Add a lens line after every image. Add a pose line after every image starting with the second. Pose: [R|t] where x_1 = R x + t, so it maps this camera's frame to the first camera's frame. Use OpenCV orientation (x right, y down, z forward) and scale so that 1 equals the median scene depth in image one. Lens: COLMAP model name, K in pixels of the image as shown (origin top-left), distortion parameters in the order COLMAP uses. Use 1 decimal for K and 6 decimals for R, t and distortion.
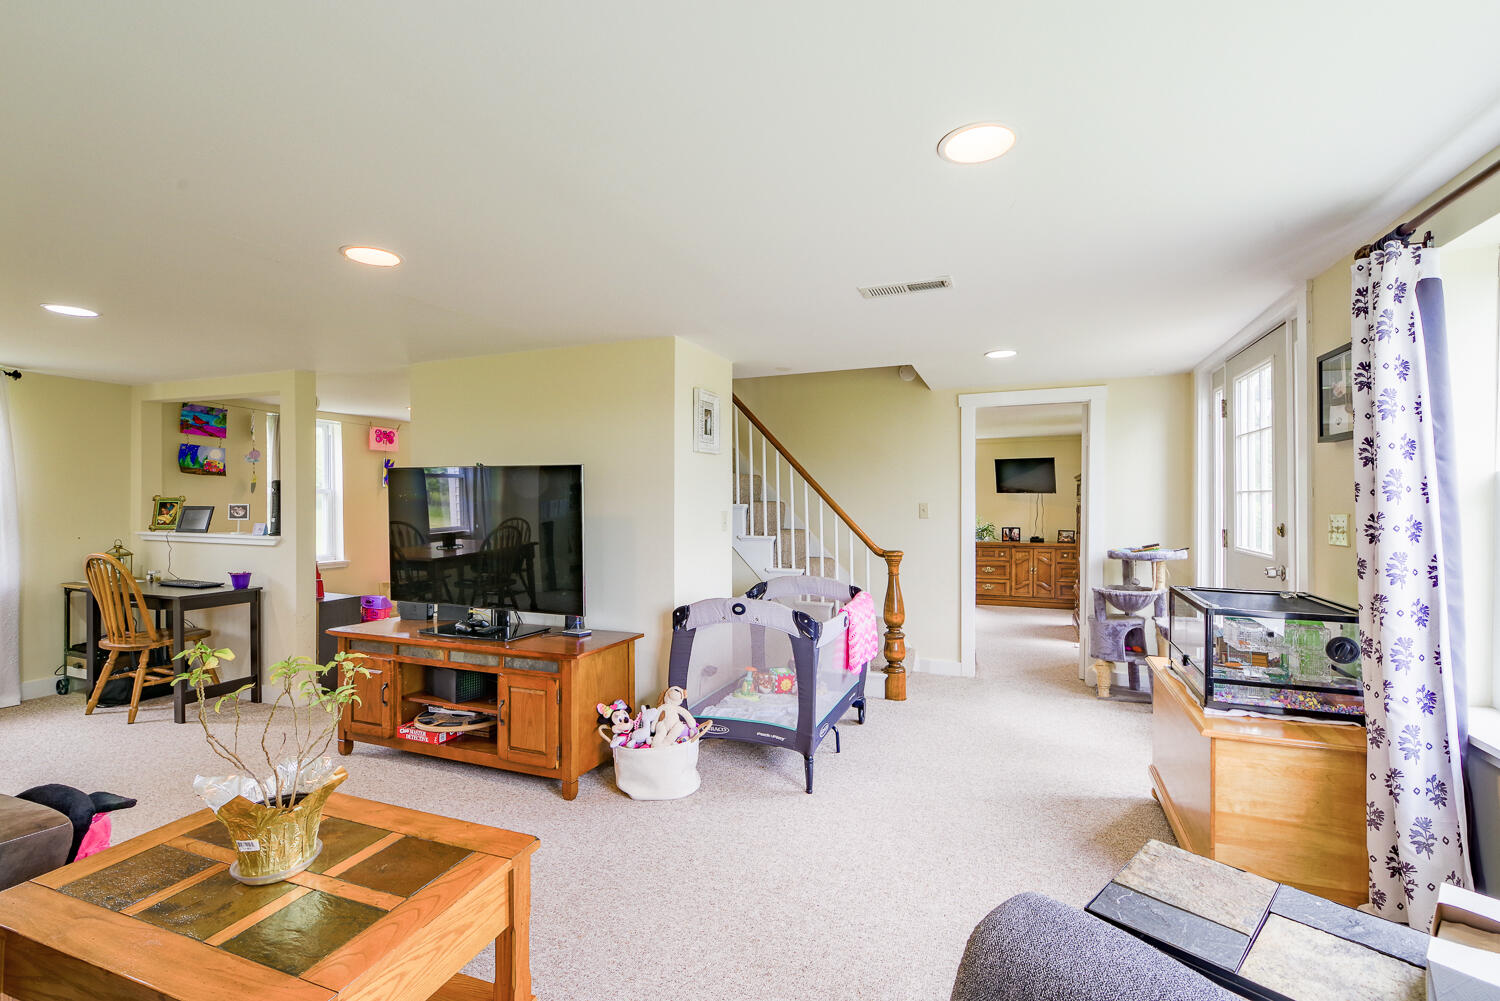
lens RADIAL K [[671.7, 0, 751.5], [0, 671.7, 494.2], [0, 0, 1]] dist [-0.000963, -0.000035]
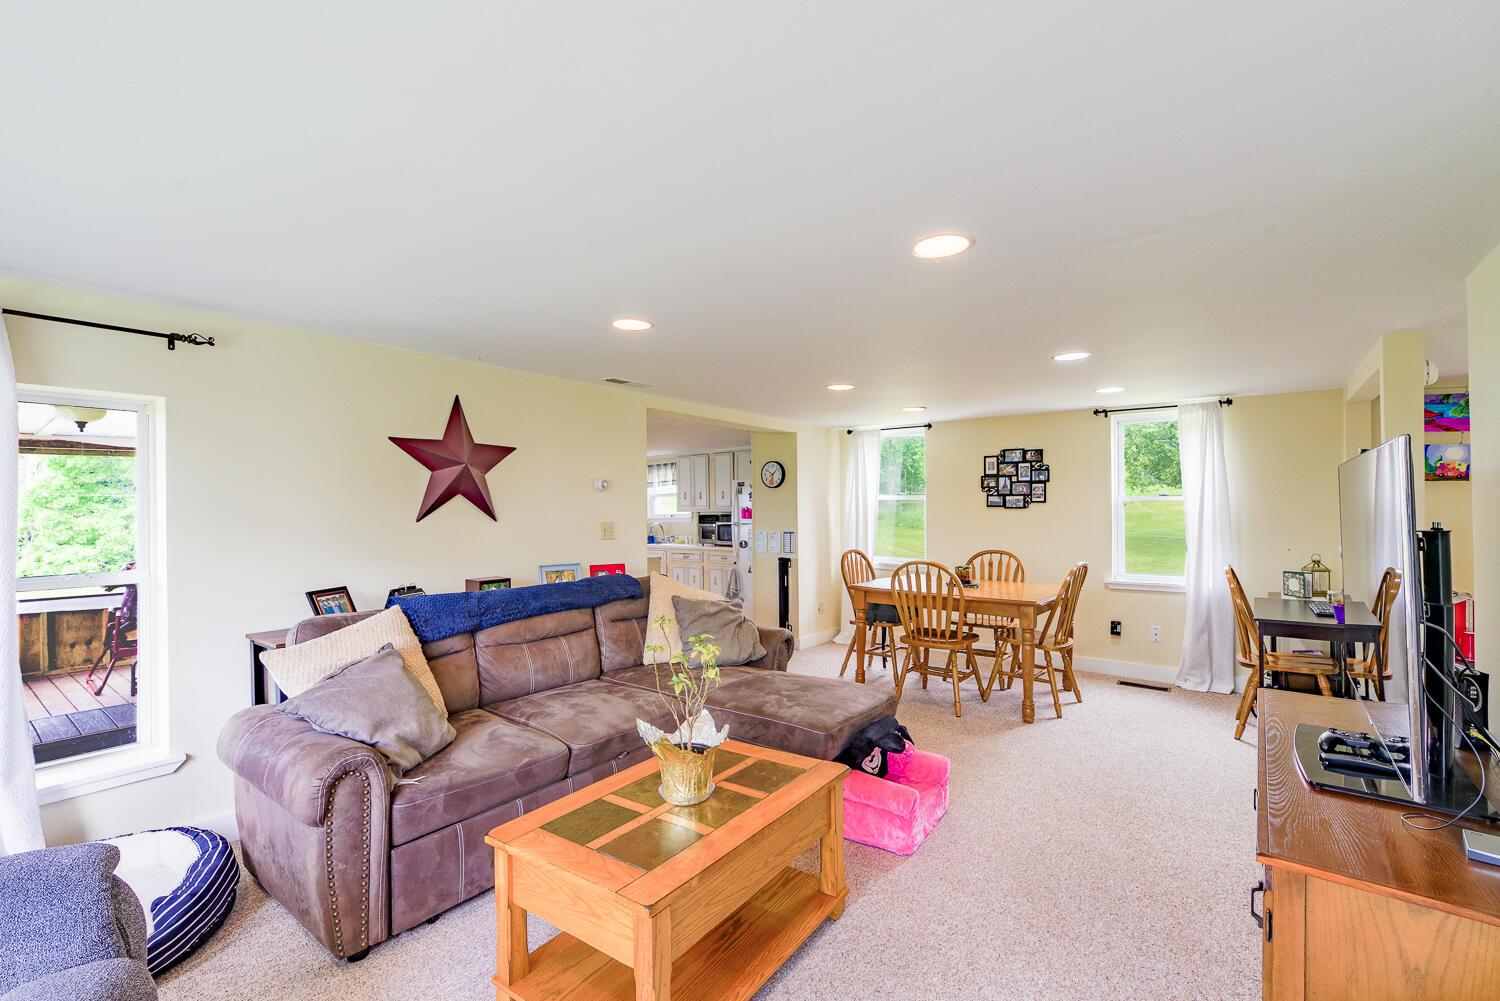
lens RADIAL K [[657.0, 0, 749.8], [0, 657.0, 511.2], [0, 0, 1]] dist [-0.002028, 0.000070]
pose [[-0.258380, 0.001075, -0.966043, 0.145443], [0.014127, 0.999897, -0.002665, -0.001877], [0.965940, -0.014336, -0.258369, 0.408650]]
